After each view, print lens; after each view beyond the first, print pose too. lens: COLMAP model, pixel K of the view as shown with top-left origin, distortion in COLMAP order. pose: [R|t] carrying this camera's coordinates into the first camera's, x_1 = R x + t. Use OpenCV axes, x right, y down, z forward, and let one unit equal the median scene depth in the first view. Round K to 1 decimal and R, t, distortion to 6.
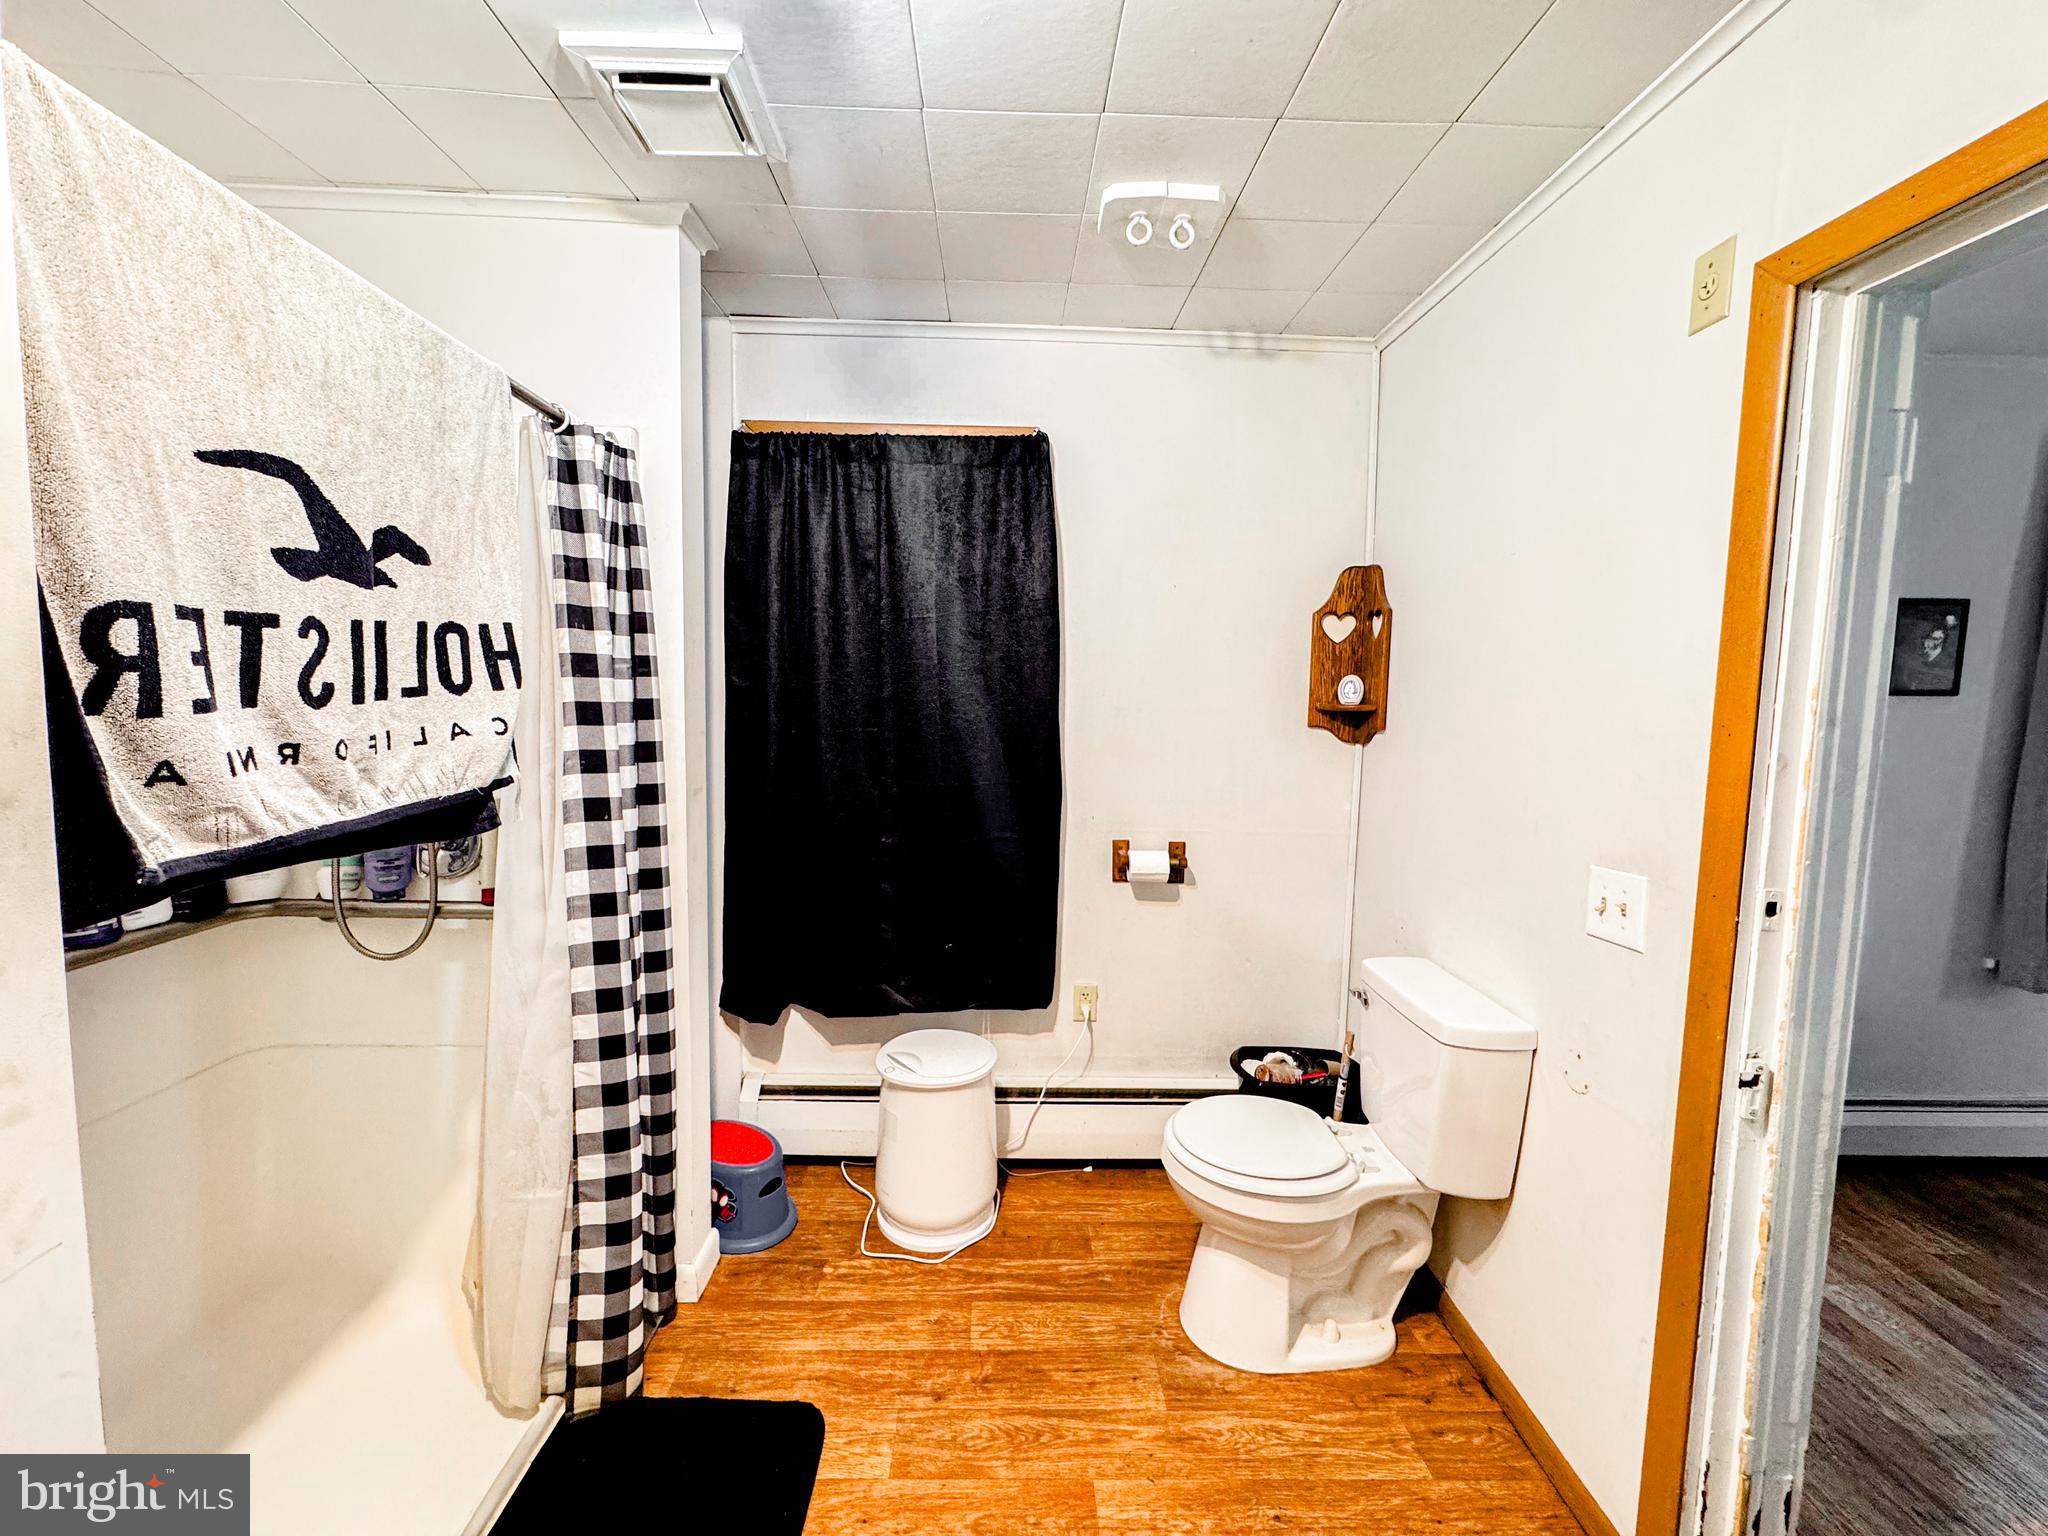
lens RADIAL K [[816.9, 0, 1019.2], [0, 816.9, 766.7], [0, 0, 1]] dist [-0.002594, -0.000491]
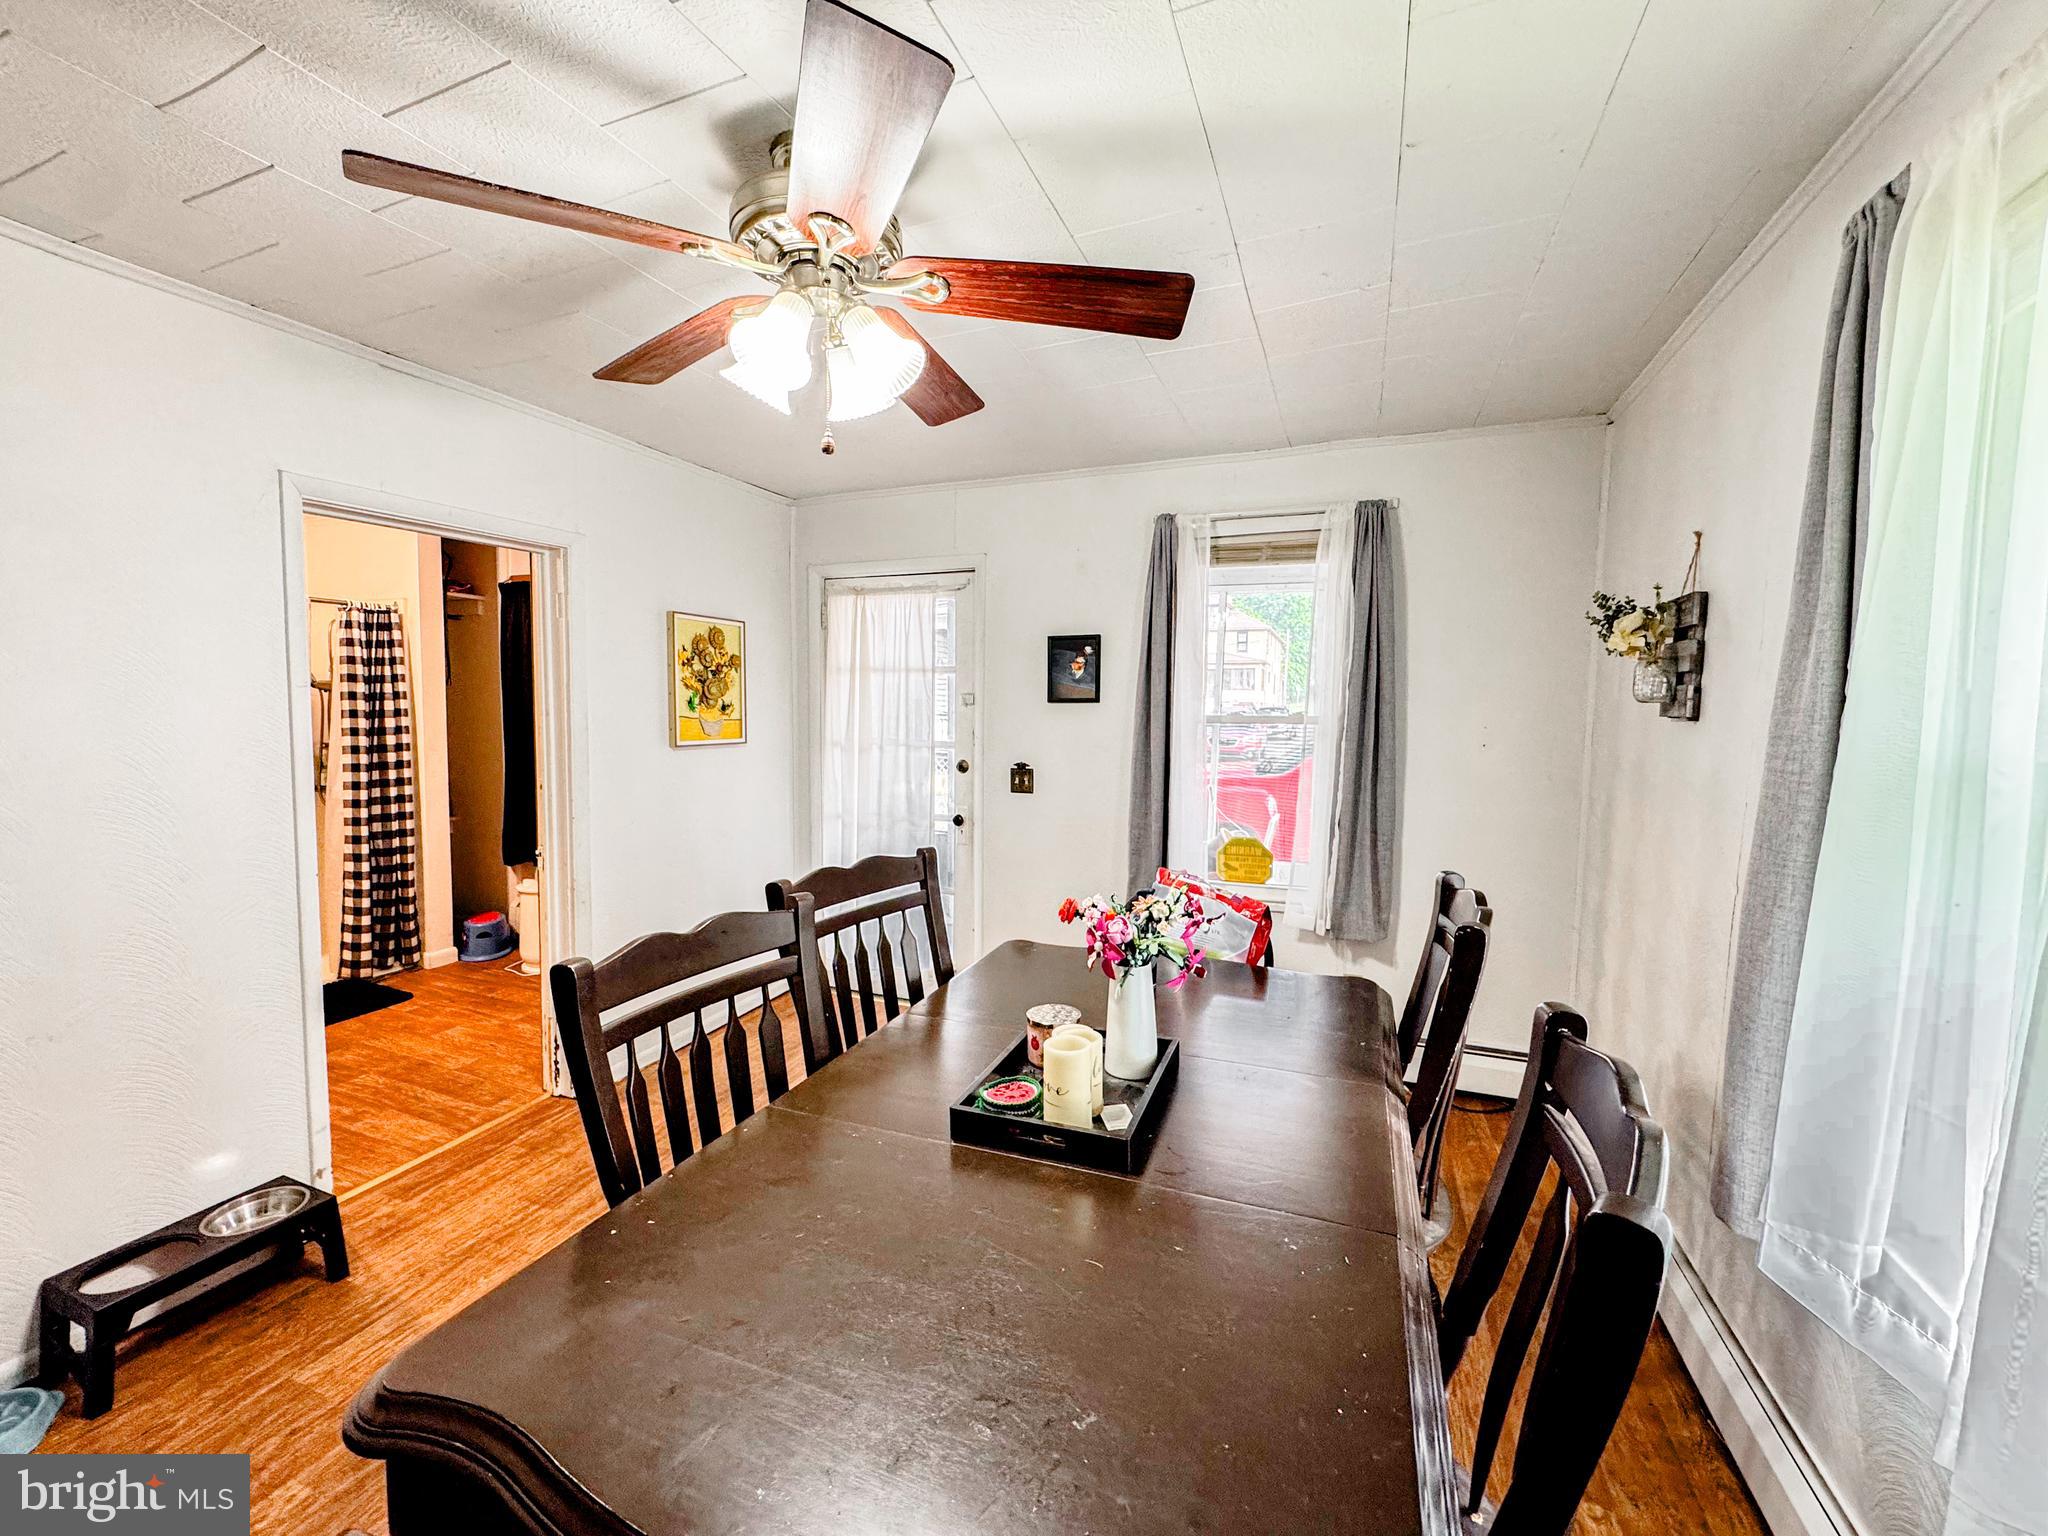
lens RADIAL K [[816.9, 0, 1021.8], [0, 816.9, 768.0], [0, 0, 1]] dist [-0.002594, -0.000491]
pose [[0.917981, 0.022972, -0.395959, 2.444426], [-0.029660, 0.999502, -0.010775, 0.073072], [0.395514, 0.021636, 0.918205, -0.560786]]
